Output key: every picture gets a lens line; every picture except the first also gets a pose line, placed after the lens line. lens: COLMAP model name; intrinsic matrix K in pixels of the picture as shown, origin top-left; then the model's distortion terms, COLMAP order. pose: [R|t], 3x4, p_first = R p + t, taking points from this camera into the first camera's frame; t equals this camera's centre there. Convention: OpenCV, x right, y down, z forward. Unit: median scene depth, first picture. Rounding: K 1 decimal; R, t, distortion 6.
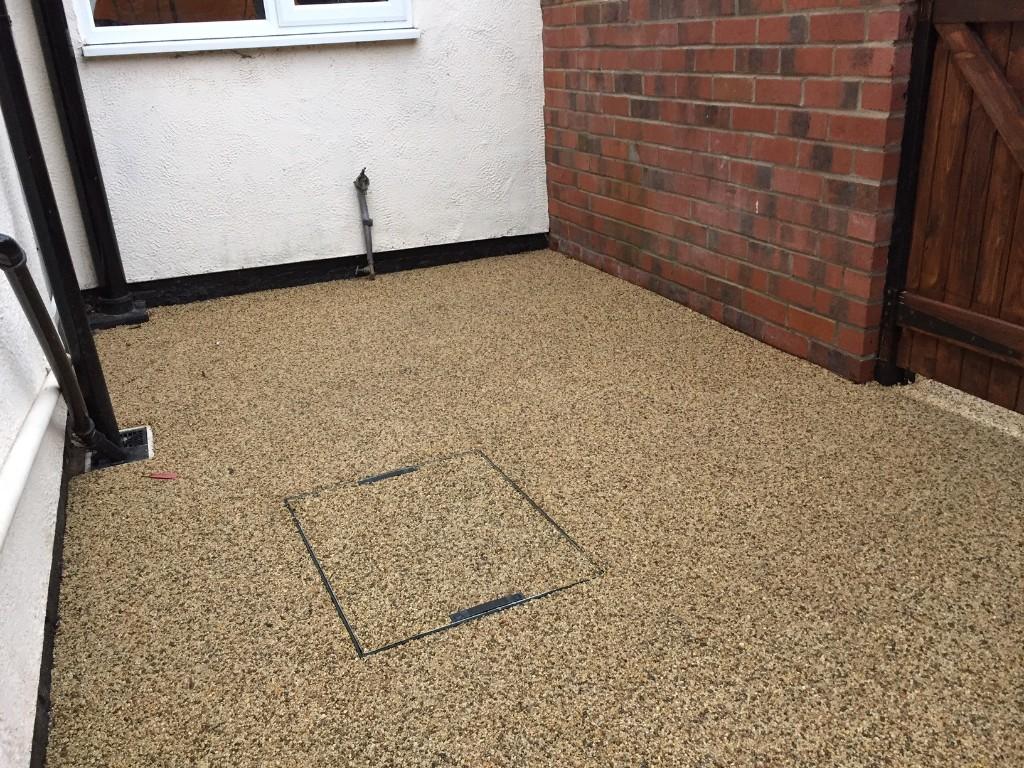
lens RADIAL K [[861.8, 0, 507.6], [0, 861.8, 383.9], [0, 0, 1]] dist [0.002857, -0.005513]
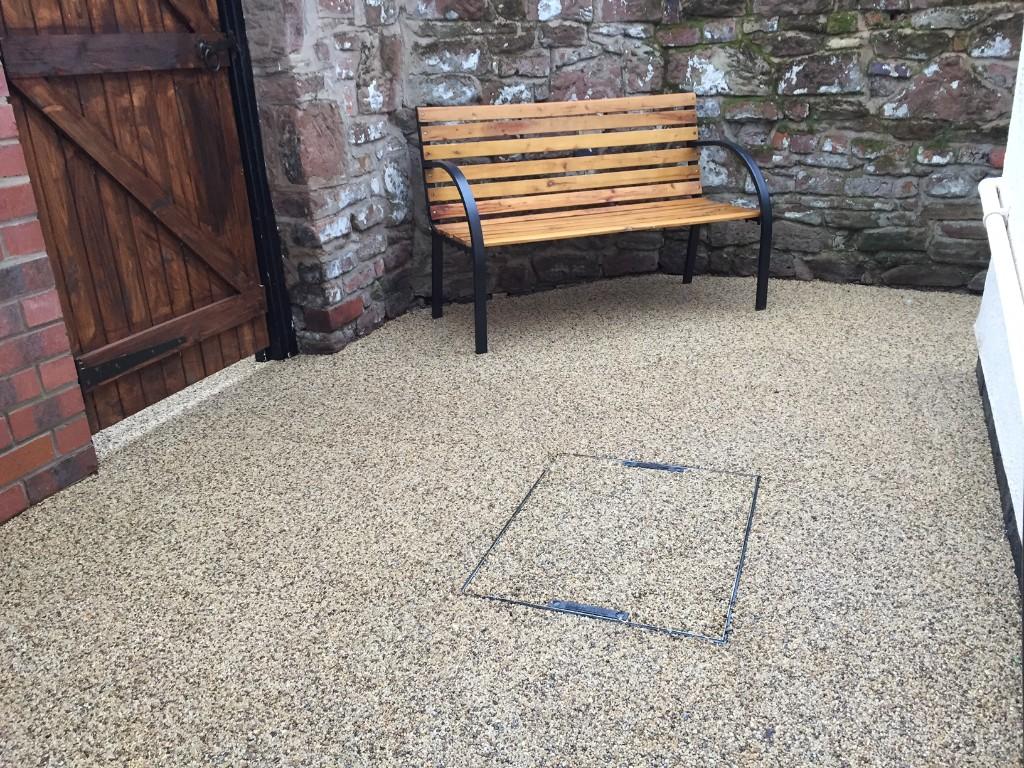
lens RADIAL K [[861.8, 0, 507.6], [0, 861.8, 383.9], [0, 0, 1]] dist [0.002857, -0.005513]
pose [[-0.691498, -0.180483, 0.699469, -0.587453], [0.349346, 0.763975, 0.542493, -0.480259], [-0.632288, 0.619490, -0.465236, 1.288490]]
